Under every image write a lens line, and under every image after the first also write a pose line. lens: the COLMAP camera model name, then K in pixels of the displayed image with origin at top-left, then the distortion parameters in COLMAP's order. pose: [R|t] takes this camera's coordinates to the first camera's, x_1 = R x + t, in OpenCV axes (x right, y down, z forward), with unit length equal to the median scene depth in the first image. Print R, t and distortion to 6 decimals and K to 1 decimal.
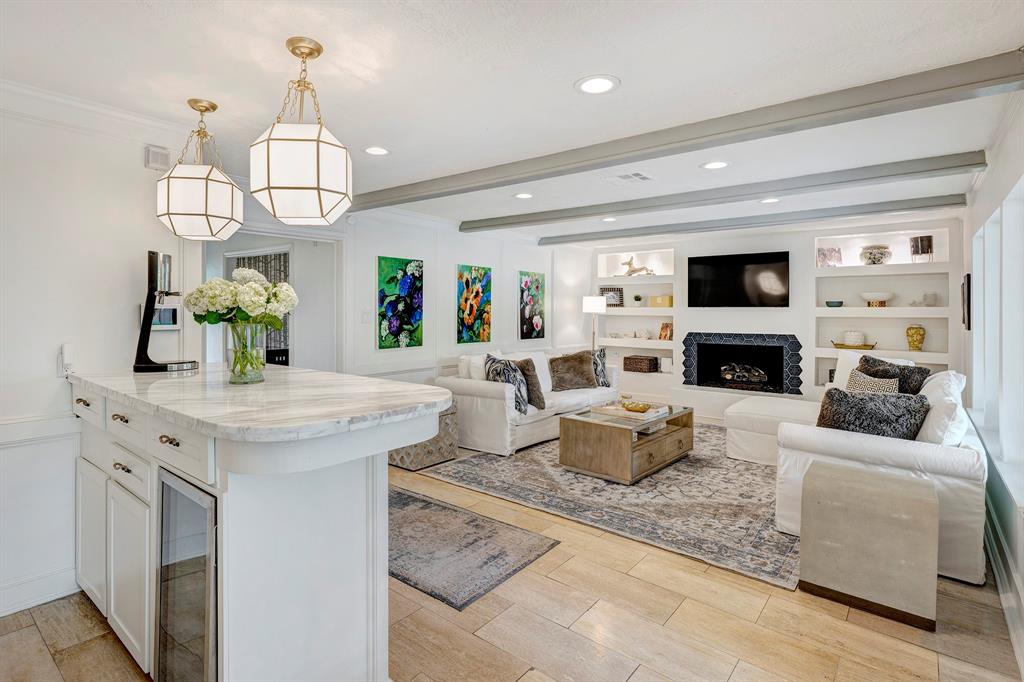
lens RADIAL K [[532.1, 0, 507.4], [0, 532.1, 310.8], [0, 0, 1]] dist [-0.001169, -0.000213]
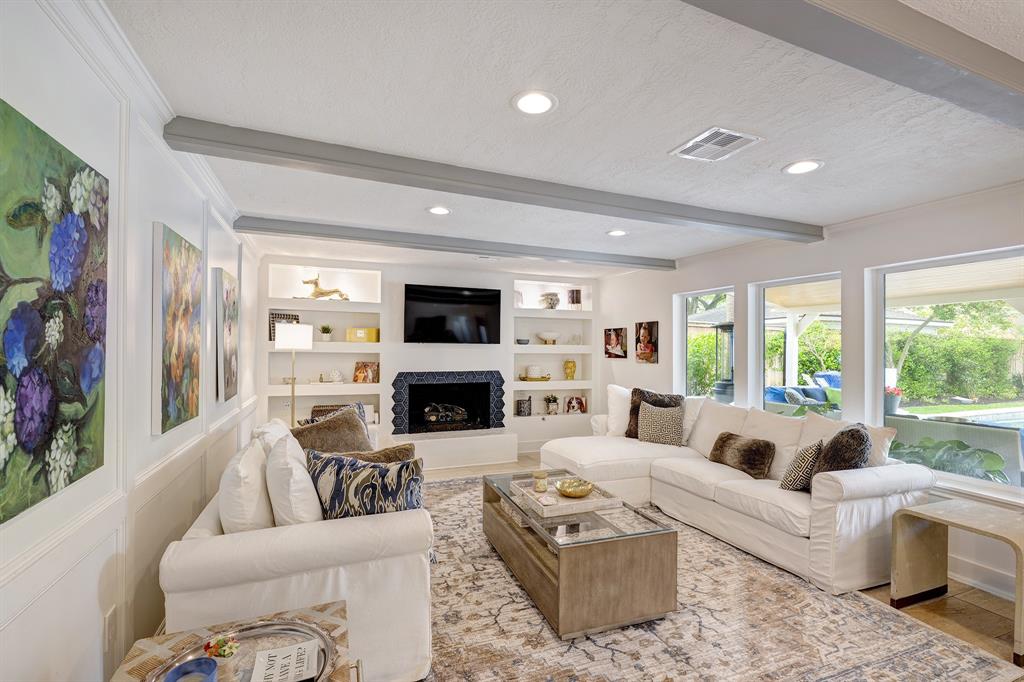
lens RADIAL K [[448.5, 0, 508.8], [0, 448.5, 345.8], [0, 0, 1]] dist [0.000356, 0.000047]
pose [[0.501712, 0.005814, 0.865015, -0.238575], [-0.007358, 0.999970, -0.002453, -0.001714], [-0.865004, -0.005134, 0.501739, 0.613138]]
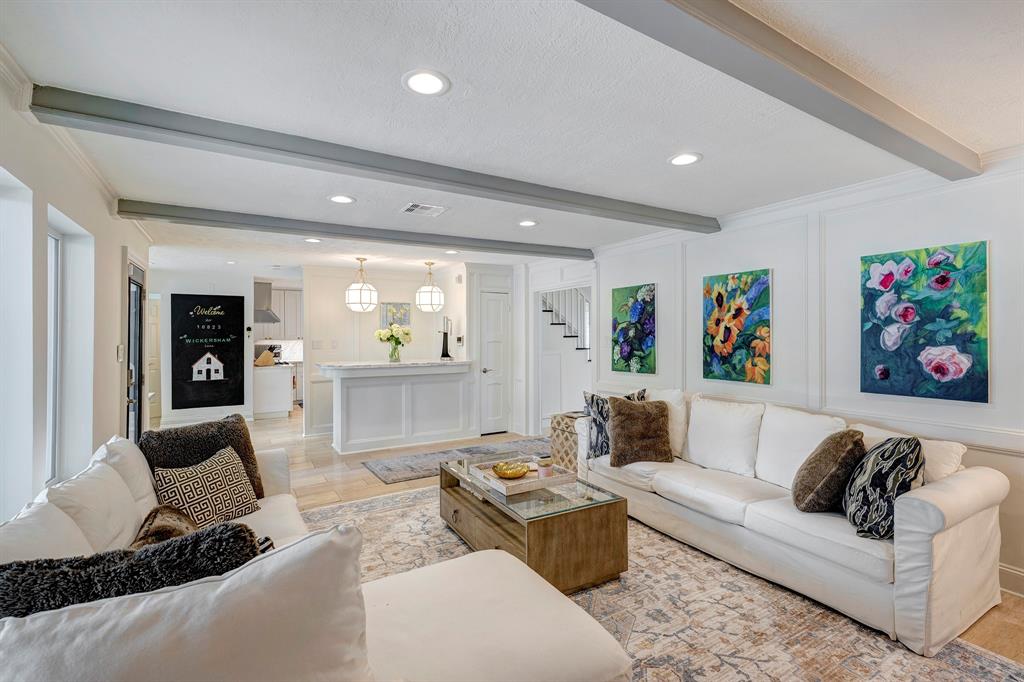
lens RADIAL K [[459.5, 0, 502.3], [0, 459.5, 334.9], [0, 0, 1]] dist [-0.000240, 0.000027]
pose [[-0.369544, -0.005645, -0.929196, 0.626996], [0.004025, 0.999962, -0.007676, 0.001781], [0.929204, -0.006577, -0.369508, 0.948944]]
